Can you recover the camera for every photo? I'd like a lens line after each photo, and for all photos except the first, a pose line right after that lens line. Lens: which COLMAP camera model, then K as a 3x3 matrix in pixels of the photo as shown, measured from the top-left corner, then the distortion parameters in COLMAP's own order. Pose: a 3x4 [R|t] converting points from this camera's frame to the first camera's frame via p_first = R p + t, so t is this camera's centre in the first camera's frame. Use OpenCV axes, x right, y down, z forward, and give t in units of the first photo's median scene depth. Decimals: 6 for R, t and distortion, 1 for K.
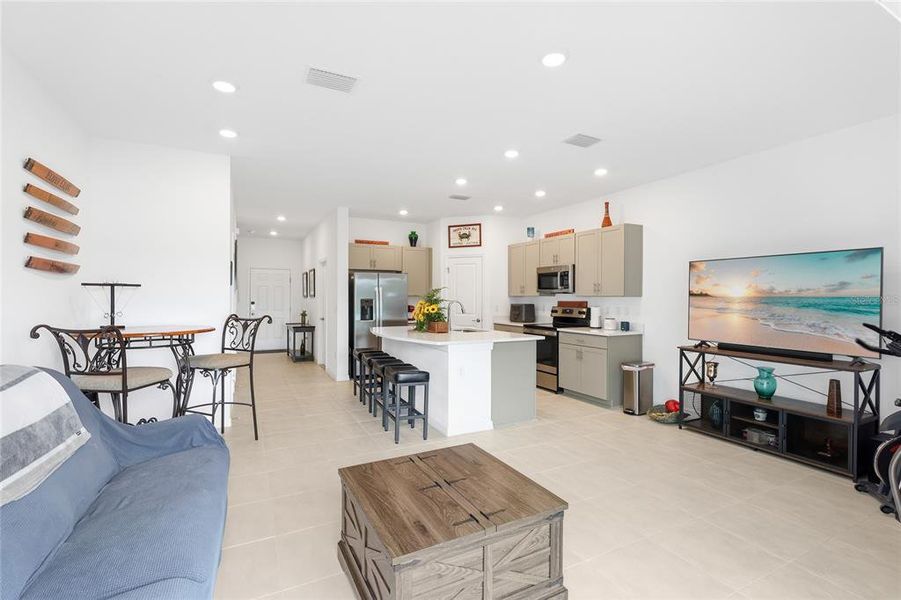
lens RADIAL K [[397.8, 0, 449.4], [0, 397.8, 300.0], [0, 0, 1]] dist [-0.000869, -0.000274]
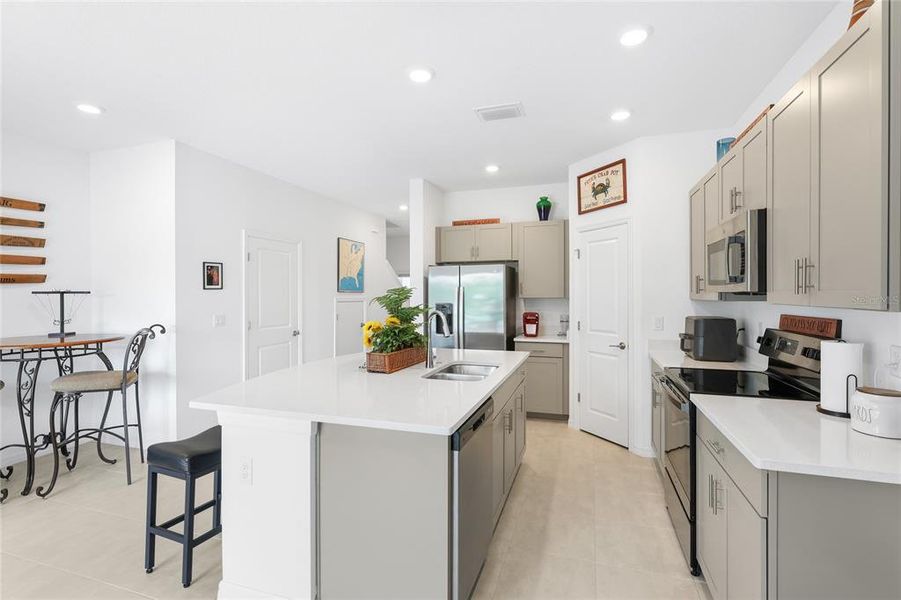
lens RADIAL K [[416.4, 0, 451.3], [0, 416.4, 293.8], [0, 0, 1]] dist [0.017366, -0.000088]
pose [[0.696454, -0.005548, -0.717580, 0.346683], [-0.000566, 0.999966, -0.008280, -0.014177], [0.717602, 0.006173, 0.696426, 0.518038]]
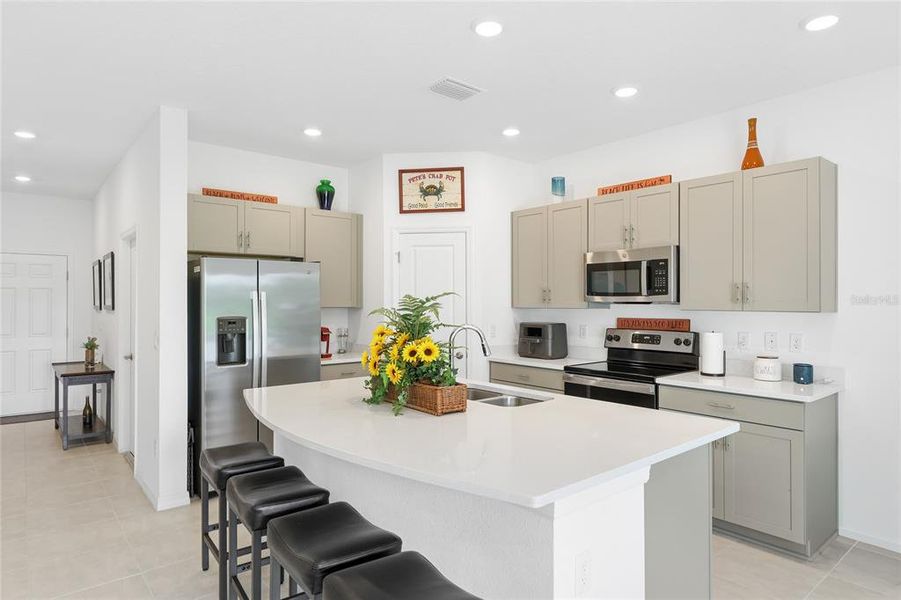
lens RADIAL K [[511.8, 0, 431.8], [0, 511.8, 299.8], [0, 0, 1]] dist [-0.001325, -0.000338]
pose [[0.981035, -0.003185, 0.193803, -0.101300], [0.004952, 0.999950, -0.008633, -0.016972], [-0.193766, 0.009429, 0.981003, 0.403823]]
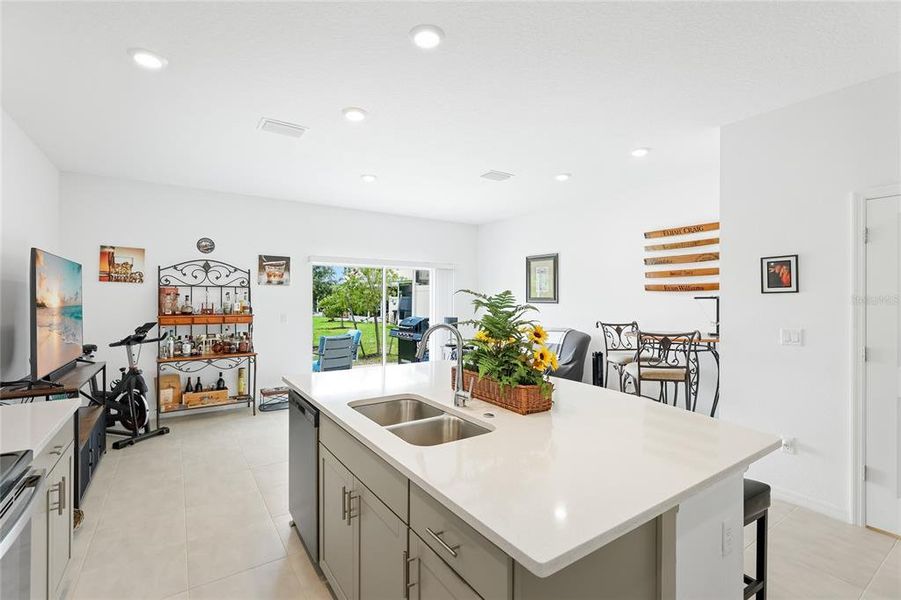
lens RADIAL K [[397.8, 0, 449.4], [0, 397.8, 300.0], [0, 0, 1]] dist [-0.000869, -0.000274]
pose [[-0.994184, -0.004734, -0.107595, 0.037080], [-0.005909, 0.999926, 0.010598, -0.021129], [0.107537, 0.011172, -0.994138, 1.125936]]
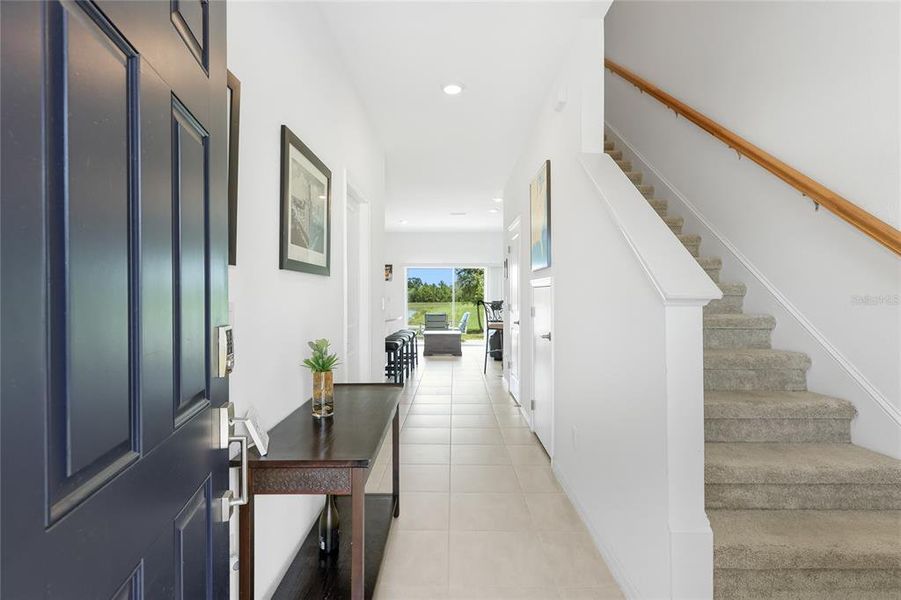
lens RADIAL K [[447.1, 0, 450.5], [0, 447.1, 300.0], [0, 0, 1]] dist [-0.000277, -0.000091]
pose [[-0.884759, -0.008244, 0.465977, -0.750875], [-0.000401, 0.999857, 0.016929, 0.004256], [-0.466050, 0.014791, -0.884635, 1.672357]]
